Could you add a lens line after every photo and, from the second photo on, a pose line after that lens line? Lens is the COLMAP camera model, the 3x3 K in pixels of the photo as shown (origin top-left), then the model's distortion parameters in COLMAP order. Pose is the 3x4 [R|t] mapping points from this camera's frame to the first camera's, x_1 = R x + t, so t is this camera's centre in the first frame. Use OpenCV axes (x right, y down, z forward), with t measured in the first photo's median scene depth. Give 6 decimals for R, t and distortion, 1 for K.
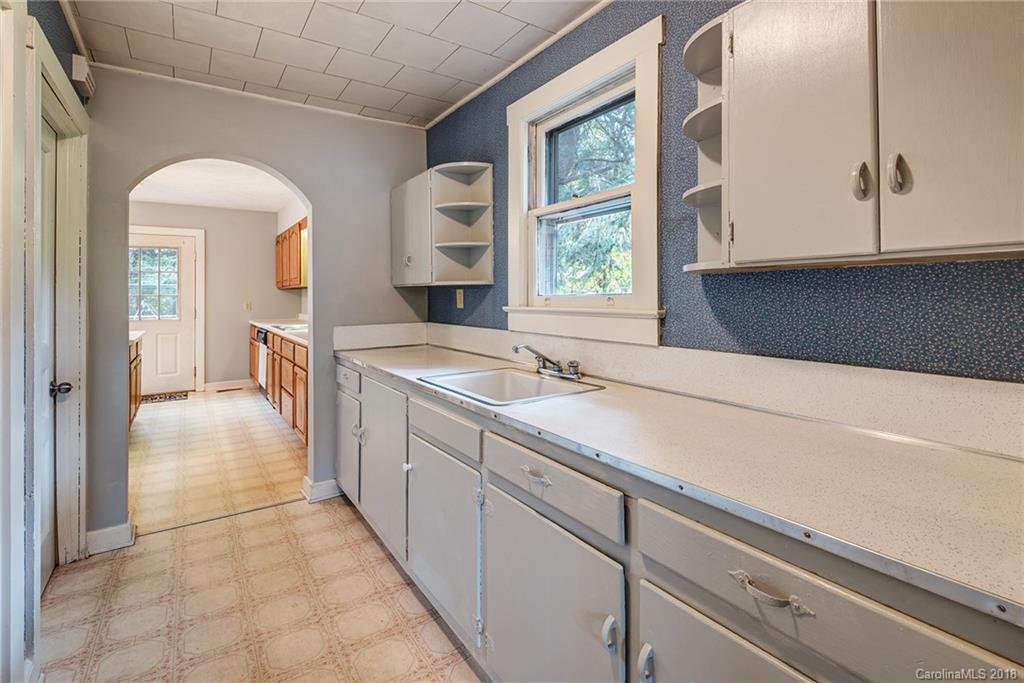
lens RADIAL K [[475.2, 0, 512.2], [0, 475.2, 285.7], [0, 0, 1]] dist [0.014093, 0.000103]
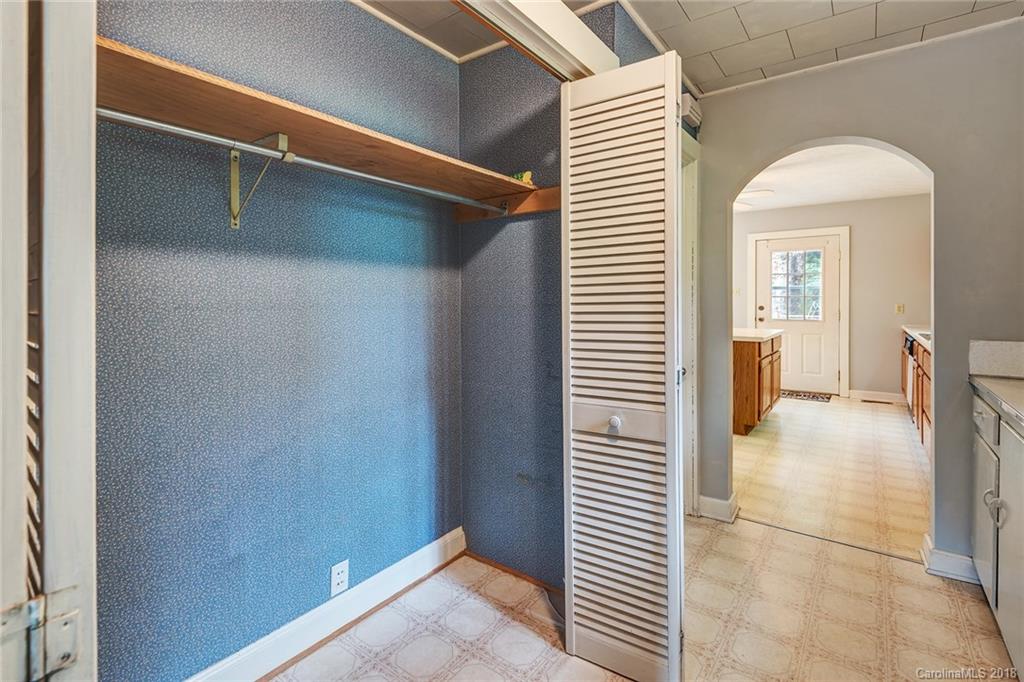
lens RADIAL K [[487.4, 0, 517.7], [0, 487.4, 299.3], [0, 0, 1]] dist [0.001875, -0.000430]
pose [[0.349788, 0.004073, -0.936820, 0.064413], [0.020673, 0.999713, 0.012065, 0.004192], [0.936601, -0.023587, 0.349603, 0.134930]]
